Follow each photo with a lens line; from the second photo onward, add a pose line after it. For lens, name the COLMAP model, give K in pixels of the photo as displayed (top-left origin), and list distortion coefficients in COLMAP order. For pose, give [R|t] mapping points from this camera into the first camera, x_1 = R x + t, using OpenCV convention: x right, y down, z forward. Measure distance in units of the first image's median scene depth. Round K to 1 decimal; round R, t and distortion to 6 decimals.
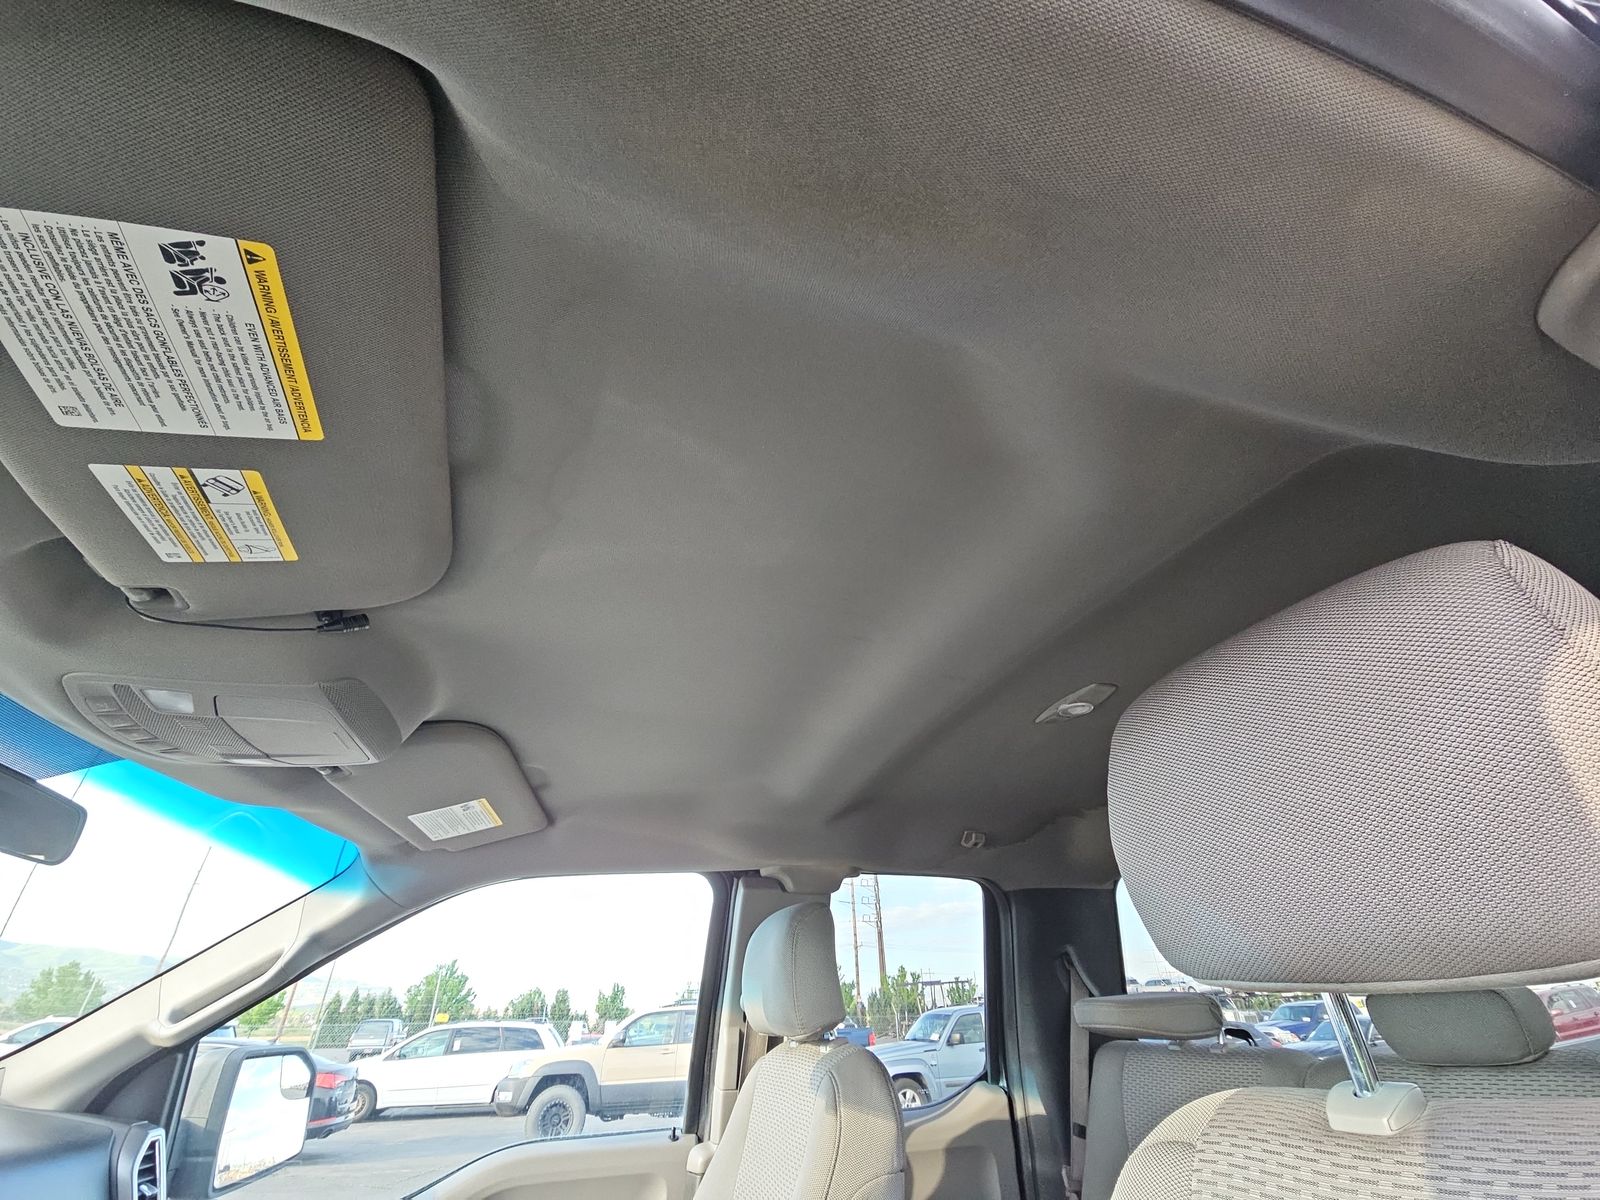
lens RADIAL K [[651.5, 0, 784.7], [0, 651.5, 621.6], [0, 0, 1]] dist [0.013169, -0.012236]
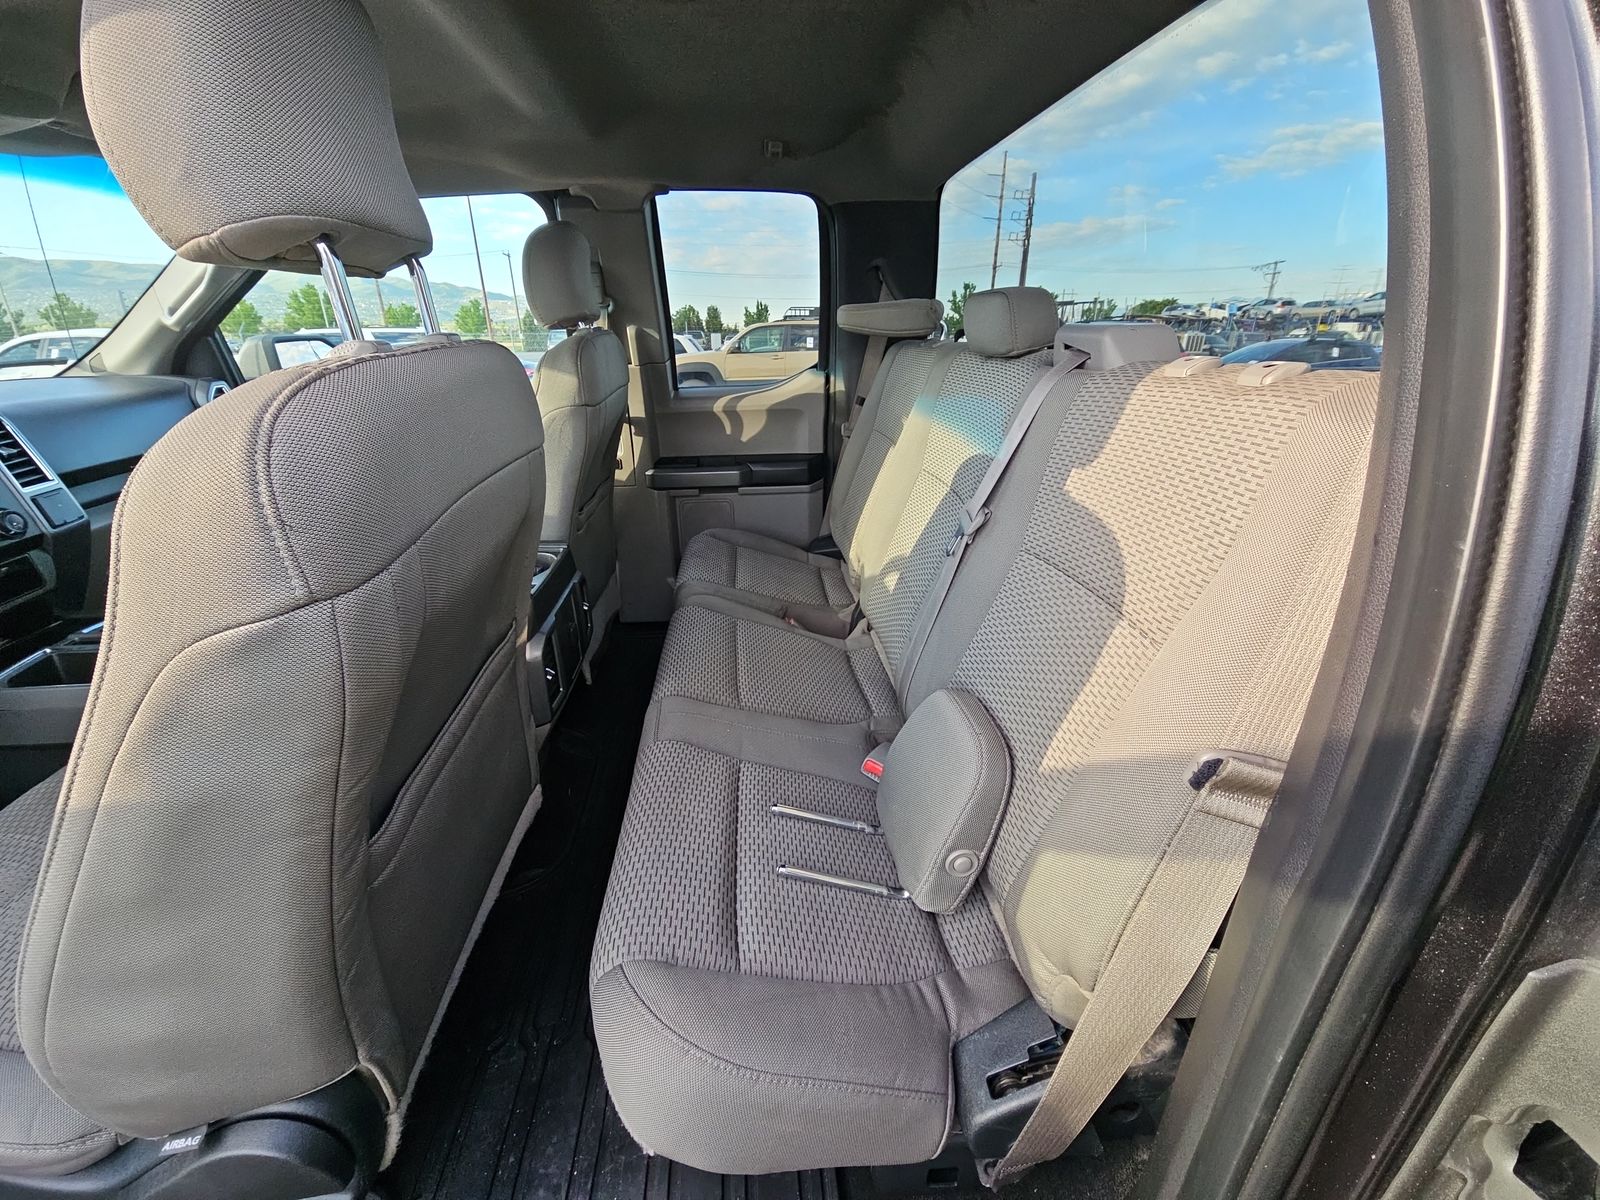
lens RADIAL K [[651.8, 0, 795.1], [0, 651.8, 590.7], [0, 0, 1]] dist [0.022770, -0.019365]
pose [[0.981814, 0.080287, -0.172035, 0.500617], [0.088068, 0.610162, 0.787366, -0.031014], [0.168184, -0.788198, 0.591995, -0.090332]]
